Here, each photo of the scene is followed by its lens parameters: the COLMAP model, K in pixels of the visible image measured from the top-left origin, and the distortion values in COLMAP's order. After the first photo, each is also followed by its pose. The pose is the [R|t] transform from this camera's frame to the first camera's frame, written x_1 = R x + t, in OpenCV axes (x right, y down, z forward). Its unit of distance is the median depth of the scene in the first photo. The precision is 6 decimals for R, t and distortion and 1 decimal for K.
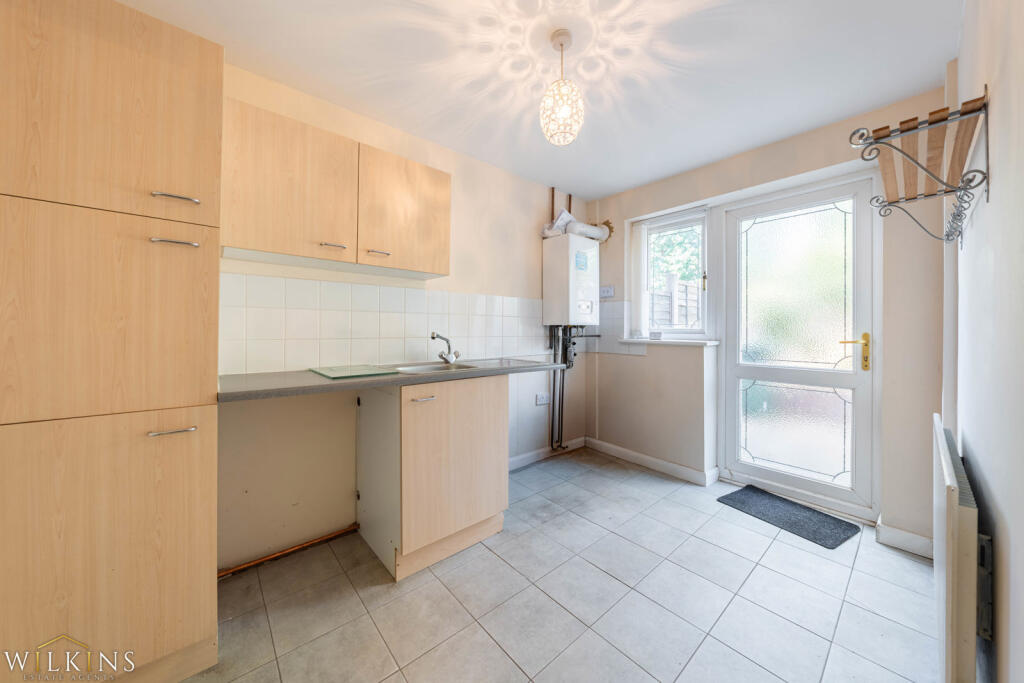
lens RADIAL K [[371.3, 0, 510.2], [0, 371.3, 329.4], [0, 0, 1]] dist [0.000541, 0.000012]
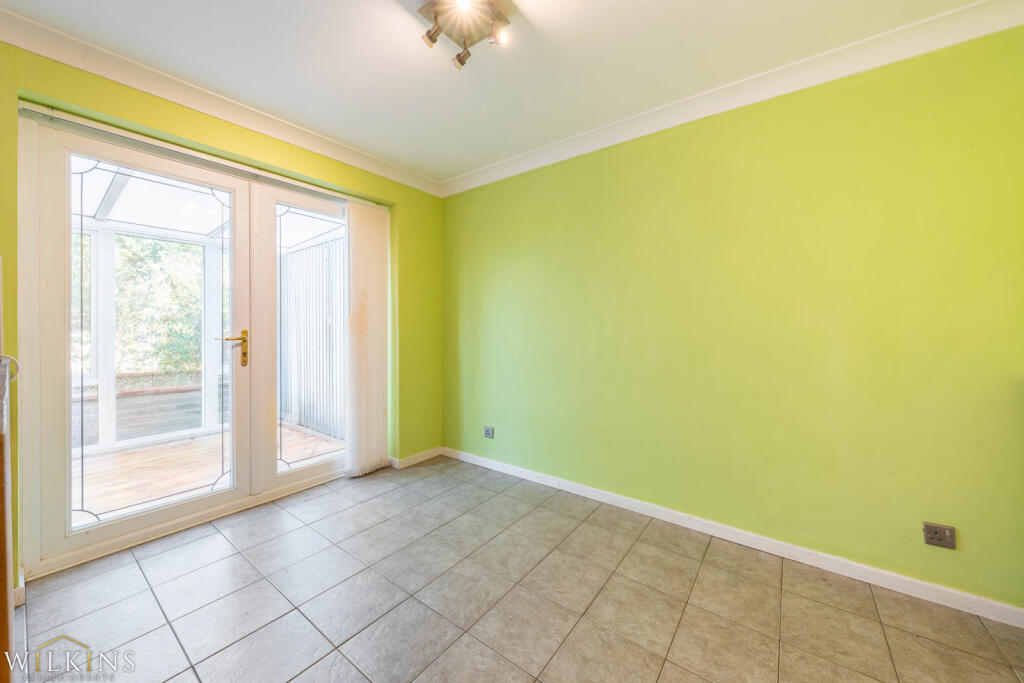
lens RADIAL K [[373.5, 0, 511.4], [0, 373.5, 329.4], [0, 0, 1]] dist [0.000796, 0.000088]
pose [[-0.223403, -0.001642, 0.974725, -0.214981], [0.003338, 0.999991, 0.002450, 0.009982], [-0.974721, 0.003801, -0.223395, 0.511315]]
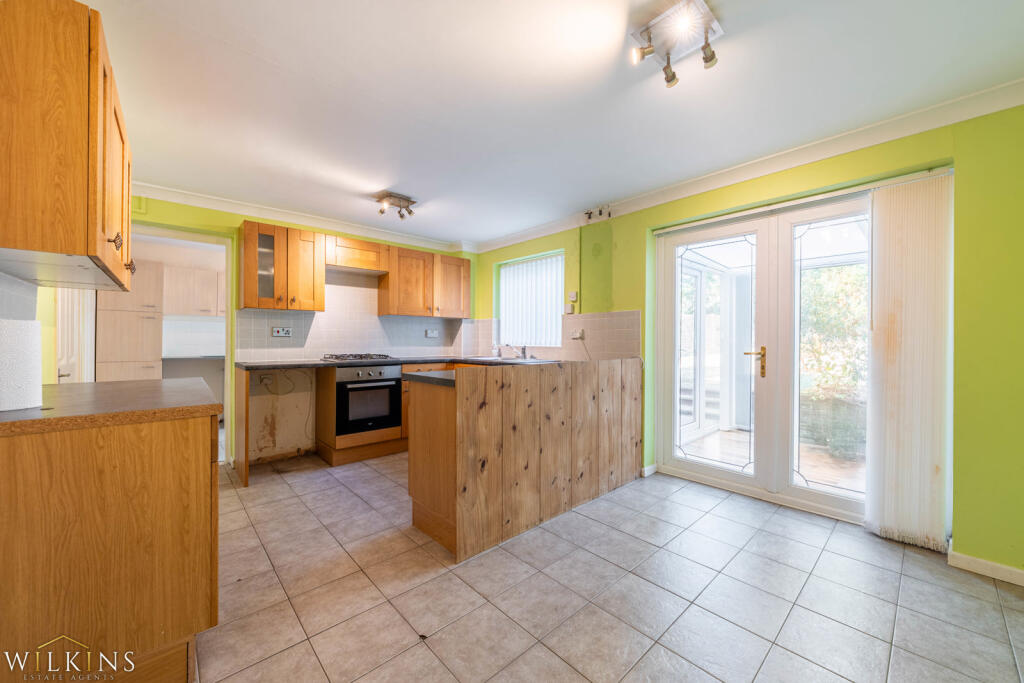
lens RADIAL K [[389.6, 0, 554.3], [0, 389.6, 342.0], [0, 0, 1]] dist [-0.000093, 0.000011]
pose [[0.995250, 0.008895, 0.096948, 0.160425], [-0.009256, 0.999952, 0.003278, -0.000676], [-0.096914, -0.004160, 0.995284, -0.190512]]
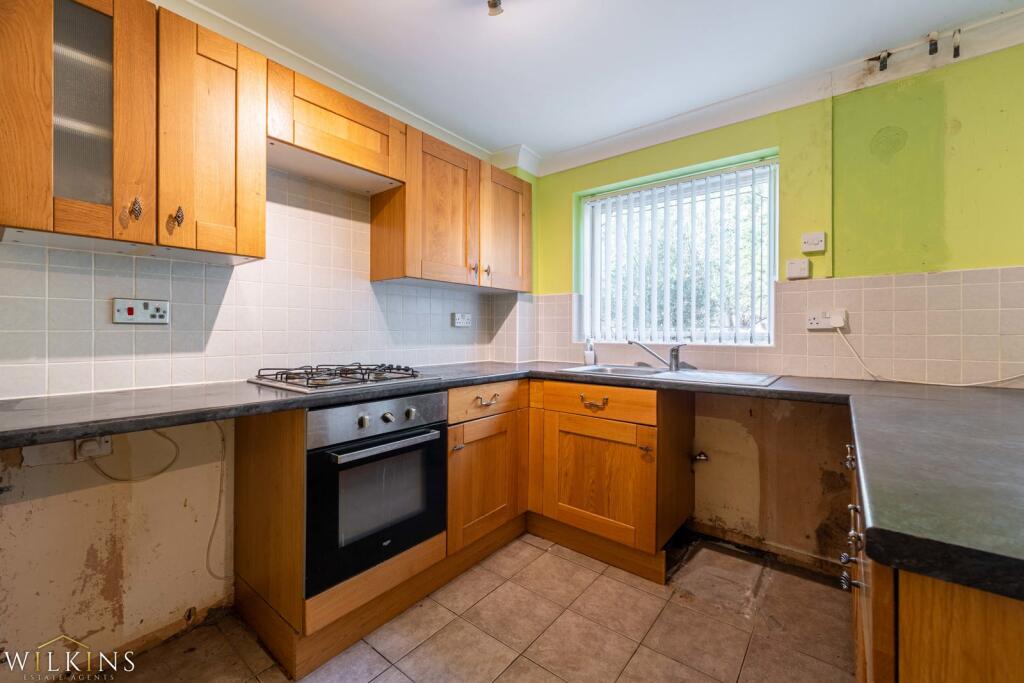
lens RADIAL K [[417.2, 0, 530.3], [0, 417.2, 332.9], [0, 0, 1]] dist [0.000669, 0.000111]
pose [[0.975212, 0.008637, 0.221104, -0.361148], [-0.009372, 0.999953, 0.002274, -0.000949], [-0.221074, -0.004290, 0.975248, 0.759182]]
